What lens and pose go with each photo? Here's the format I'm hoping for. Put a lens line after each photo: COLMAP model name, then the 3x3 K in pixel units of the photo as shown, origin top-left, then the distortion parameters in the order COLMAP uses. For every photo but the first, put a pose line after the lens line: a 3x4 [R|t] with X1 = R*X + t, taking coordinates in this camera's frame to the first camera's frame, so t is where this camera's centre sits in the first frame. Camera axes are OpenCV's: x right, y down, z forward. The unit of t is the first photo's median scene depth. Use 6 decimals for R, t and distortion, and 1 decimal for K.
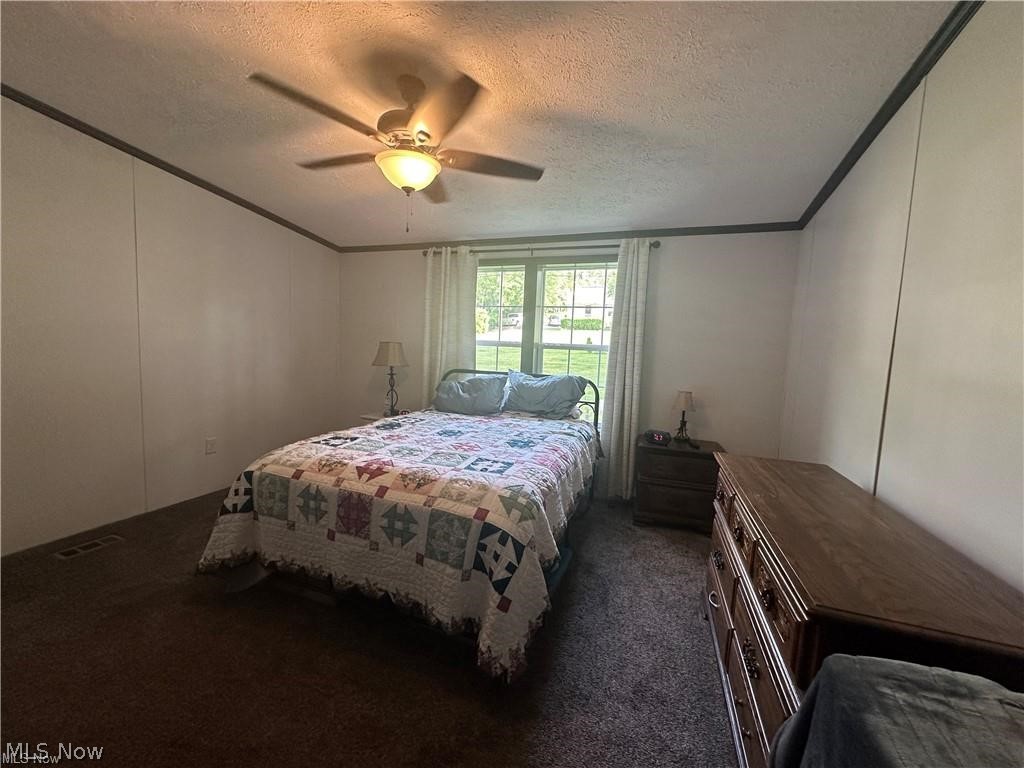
lens RADIAL K [[407.8, 0, 512.4], [0, 407.8, 385.4], [0, 0, 1]] dist [-0.005086, 0.000735]
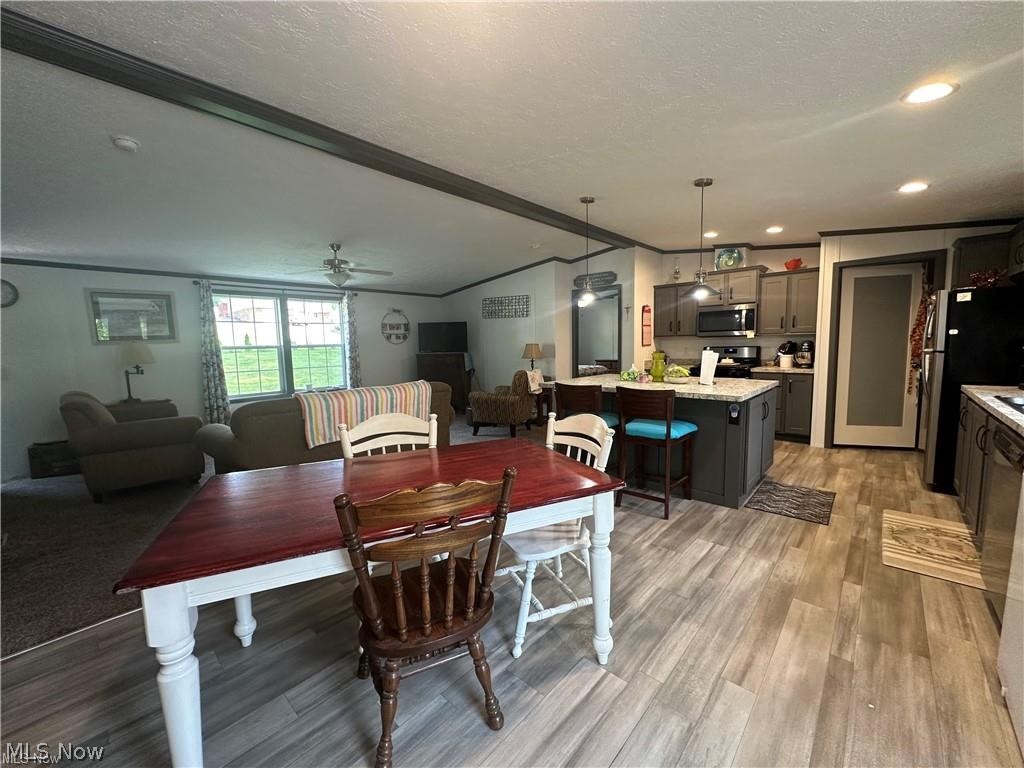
lens RADIAL K [[407.8, 0, 512.4], [0, 407.8, 385.4], [0, 0, 1]] dist [-0.005086, 0.000735]
pose [[0.385633, -0.146427, 0.910959, -2.178965], [0.126904, 0.986360, 0.104825, -0.000182], [-0.913883, 0.075180, 0.398955, -0.923069]]
